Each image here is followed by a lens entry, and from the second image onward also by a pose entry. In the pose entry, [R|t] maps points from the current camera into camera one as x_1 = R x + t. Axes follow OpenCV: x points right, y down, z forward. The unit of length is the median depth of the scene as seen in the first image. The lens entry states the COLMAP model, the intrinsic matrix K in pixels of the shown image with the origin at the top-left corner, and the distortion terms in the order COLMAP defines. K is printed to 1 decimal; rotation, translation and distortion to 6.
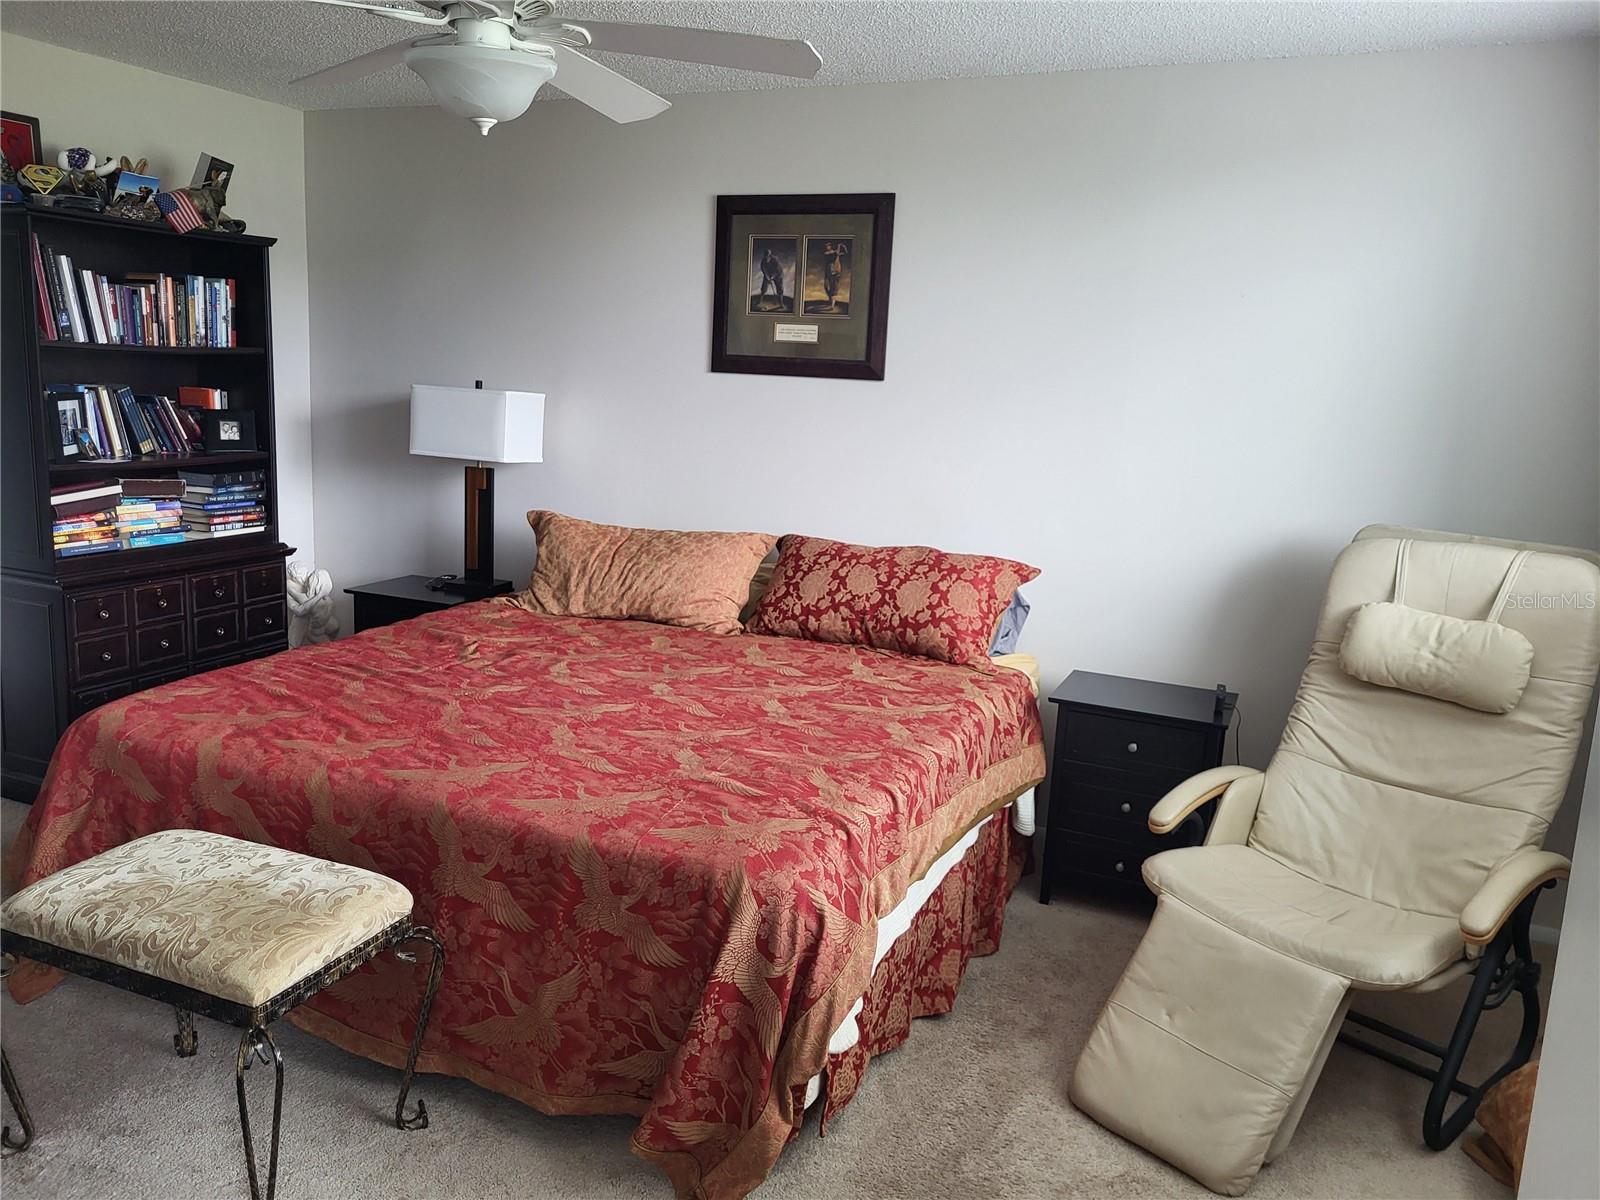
lens RADIAL K [[1218.2, 0, 794.0], [0, 1218.2, 604.2], [0, 0, 1]] dist [0.005865, -0.000433]
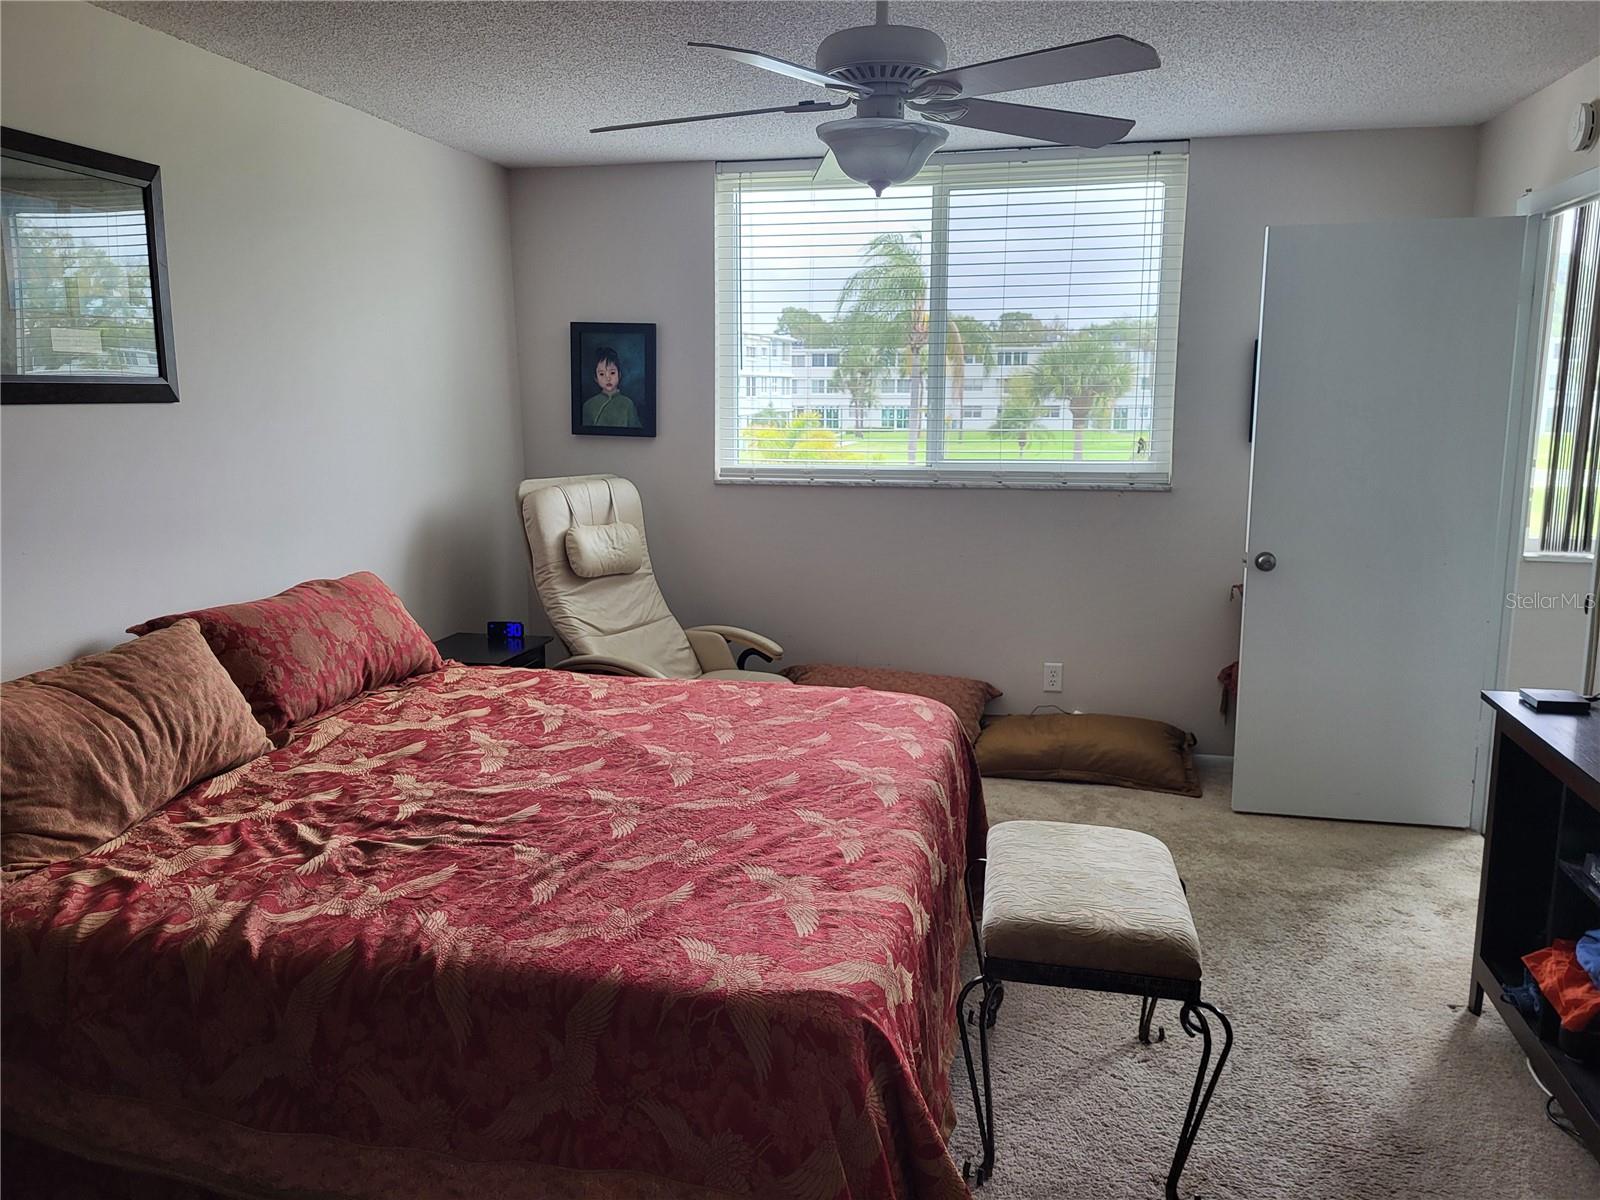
lens RADIAL K [[1218.2, 0, 793.5], [0, 1218.2, 596.2], [0, 0, 1]] dist [0.005865, -0.000433]
pose [[-0.219990, -0.203914, 0.953951, -0.985528], [0.174782, 0.953844, 0.244197, -0.229774], [-0.959716, 0.220454, -0.174196, 0.949393]]
